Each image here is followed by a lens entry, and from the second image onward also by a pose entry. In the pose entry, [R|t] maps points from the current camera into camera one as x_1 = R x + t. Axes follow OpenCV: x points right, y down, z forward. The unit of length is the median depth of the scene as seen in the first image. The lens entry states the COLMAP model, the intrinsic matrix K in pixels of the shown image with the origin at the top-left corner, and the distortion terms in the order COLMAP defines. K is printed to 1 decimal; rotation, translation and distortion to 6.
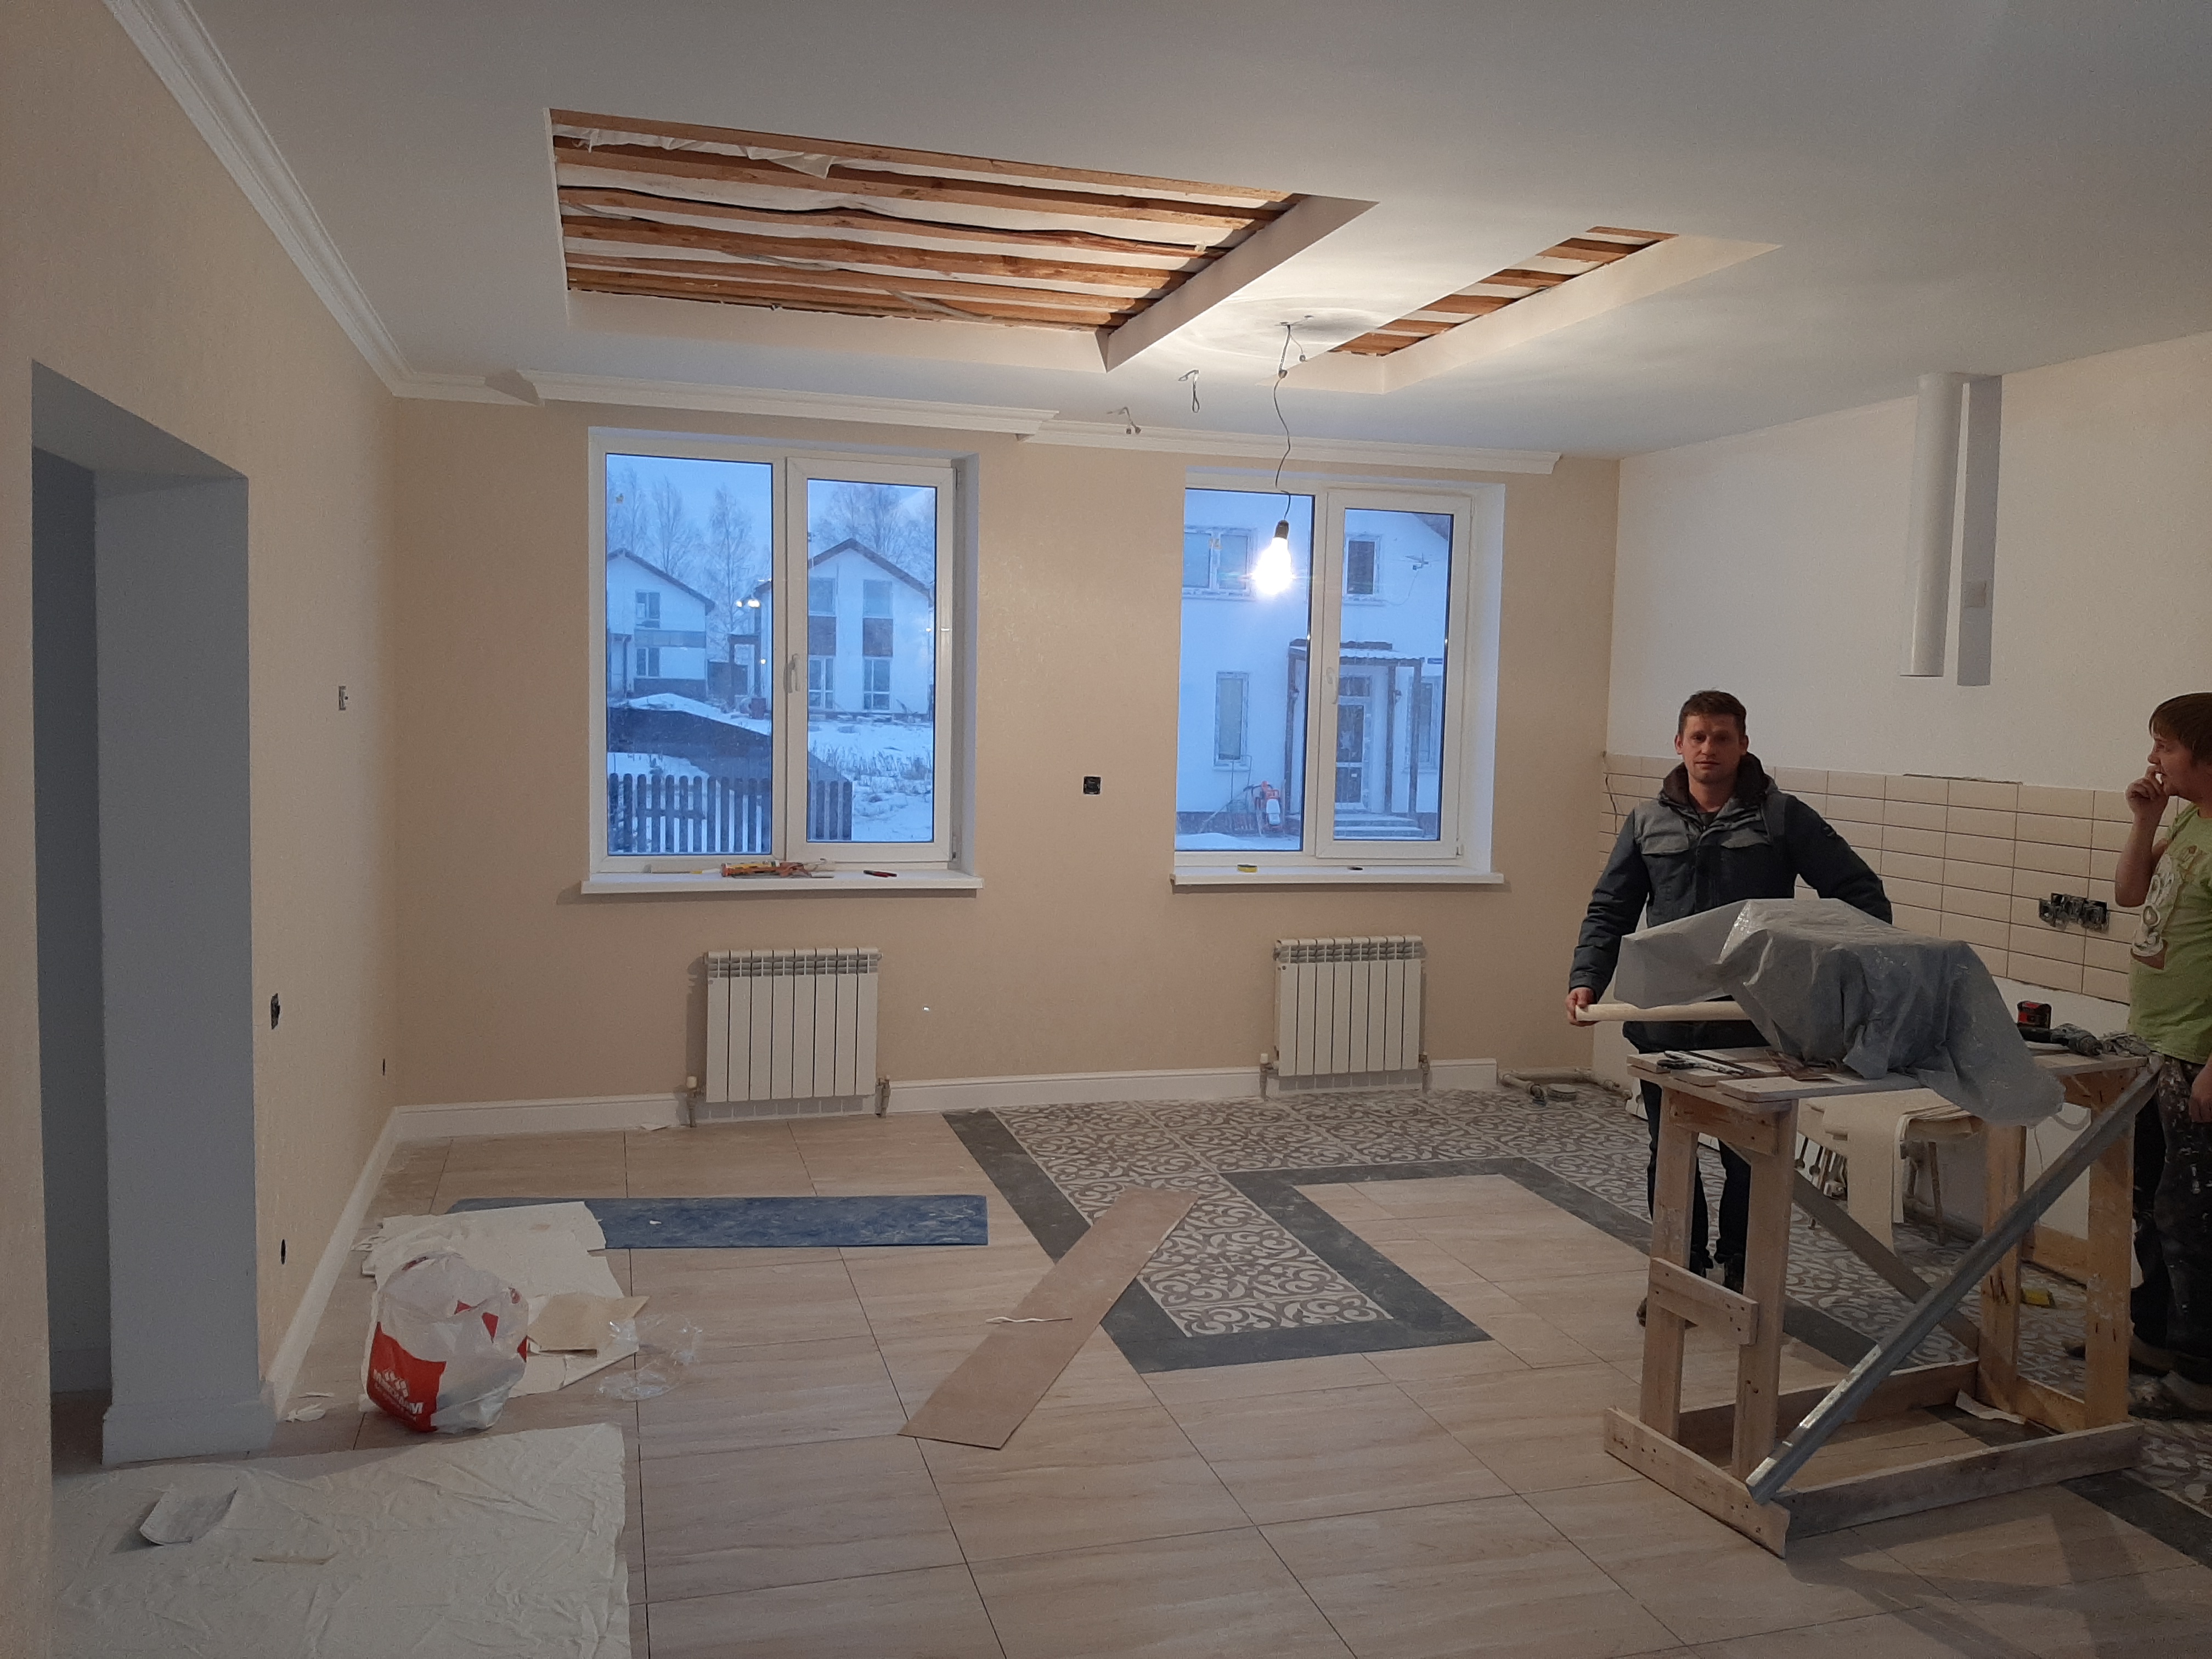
lens RADIAL K [[1719.9, 0, 1099.7], [0, 1719.9, 801.2], [0, 0, 1]] dist [0.055098, -0.088444]
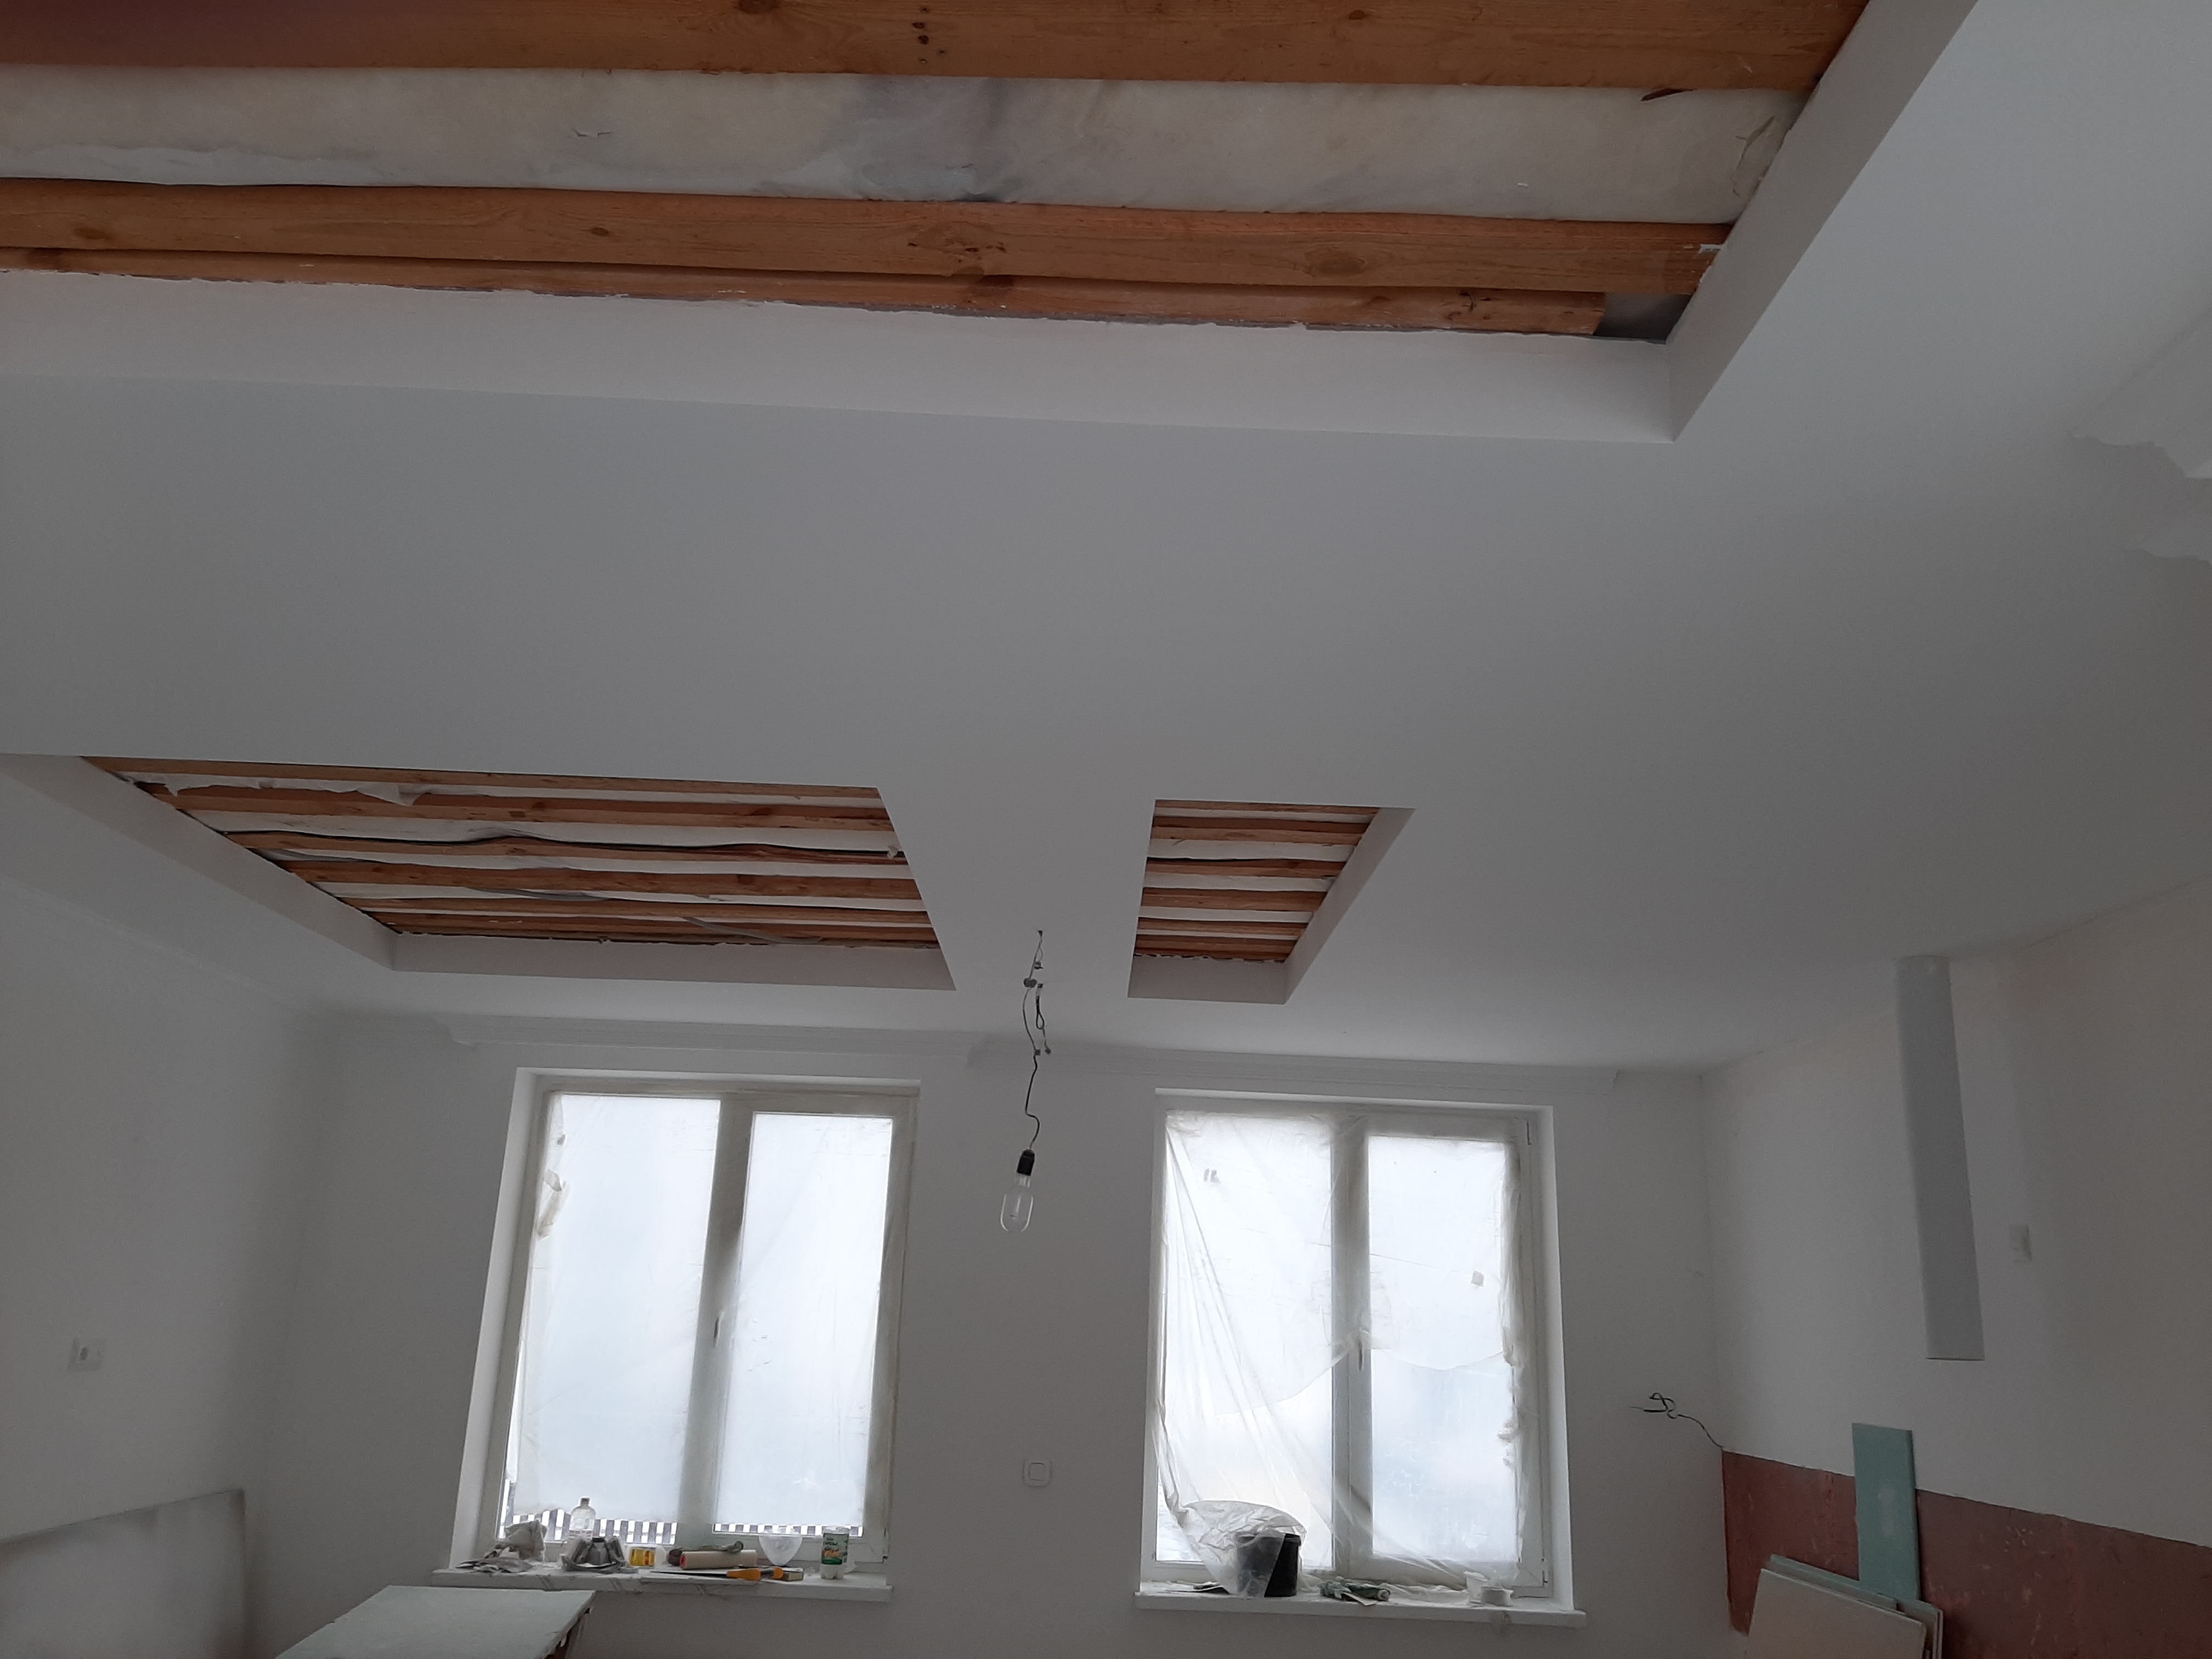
lens RADIAL K [[1719.9, 0, 1118.9], [0, 1719.9, 823.8], [0, 0, 1]] dist [0.055098, -0.088444]
pose [[0.966284, -0.061553, -0.250014, 0.345746], [-0.027748, 0.940455, -0.338783, -0.024678], [0.255980, 0.334298, 0.907039, 0.167710]]
